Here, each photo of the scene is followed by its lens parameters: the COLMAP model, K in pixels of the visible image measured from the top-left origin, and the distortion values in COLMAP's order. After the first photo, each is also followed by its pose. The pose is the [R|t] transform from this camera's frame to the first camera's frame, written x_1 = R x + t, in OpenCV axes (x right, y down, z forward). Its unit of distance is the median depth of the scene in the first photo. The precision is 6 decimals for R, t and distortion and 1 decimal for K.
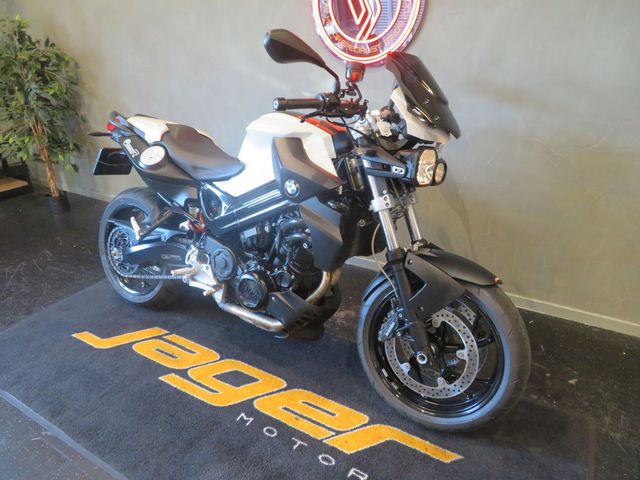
lens RADIAL K [[457.2, 0, 319.7], [0, 457.2, 237.9], [0, 0, 1]] dist [0.001046, -0.000035]
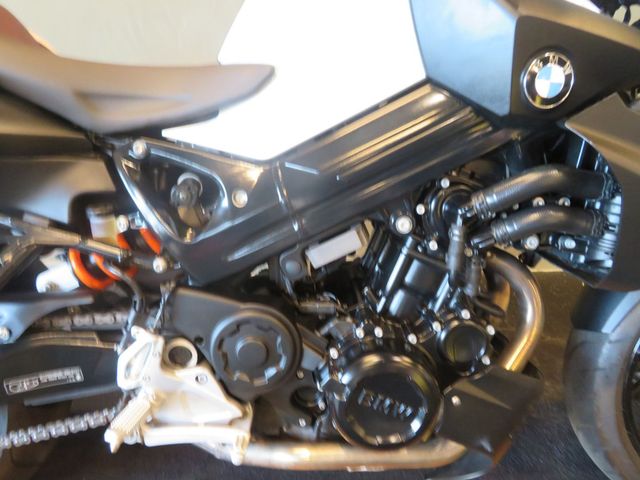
lens RADIAL K [[457.2, 0, 319.7], [0, 457.2, 237.9], [0, 0, 1]] dist [0.001046, -0.000035]
pose [[0.837280, -0.216120, 0.502249, -0.358560], [0.206748, 0.975507, 0.075104, -0.051045], [-0.506179, 0.040956, 0.861455, 0.723992]]
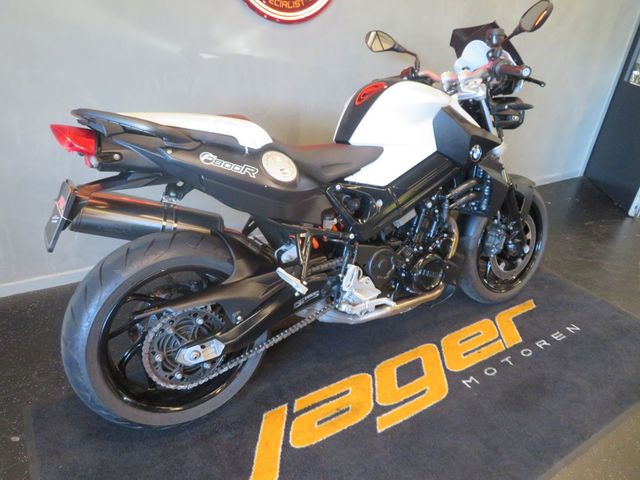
lens RADIAL K [[457.2, 0, 319.7], [0, 457.2, 237.9], [0, 0, 1]] dist [0.001046, -0.000035]
pose [[0.428275, -0.368939, 0.824903, -1.036521], [0.268624, 0.923570, 0.273603, -0.281870], [-0.862799, 0.104412, 0.494648, 0.735556]]
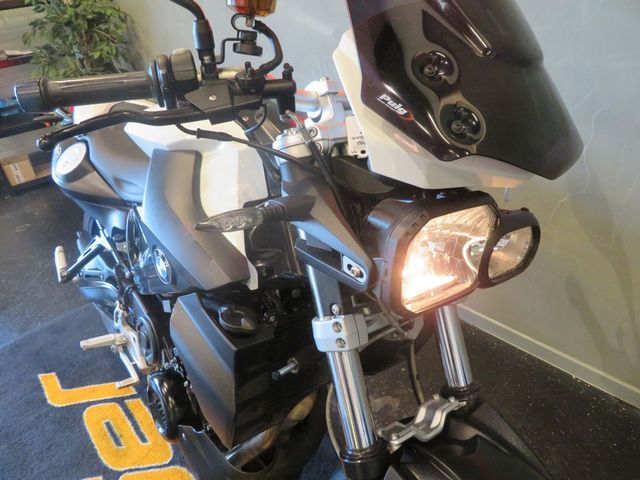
lens RADIAL K [[457.2, 0, 319.7], [0, 457.2, 237.9], [0, 0, 1]] dist [0.001046, -0.000035]
pose [[0.947127, 0.065278, -0.314148, 0.211706], [-0.028857, 0.992448, 0.119221, -0.177018], [0.319558, -0.103852, 0.941858, 0.551390]]
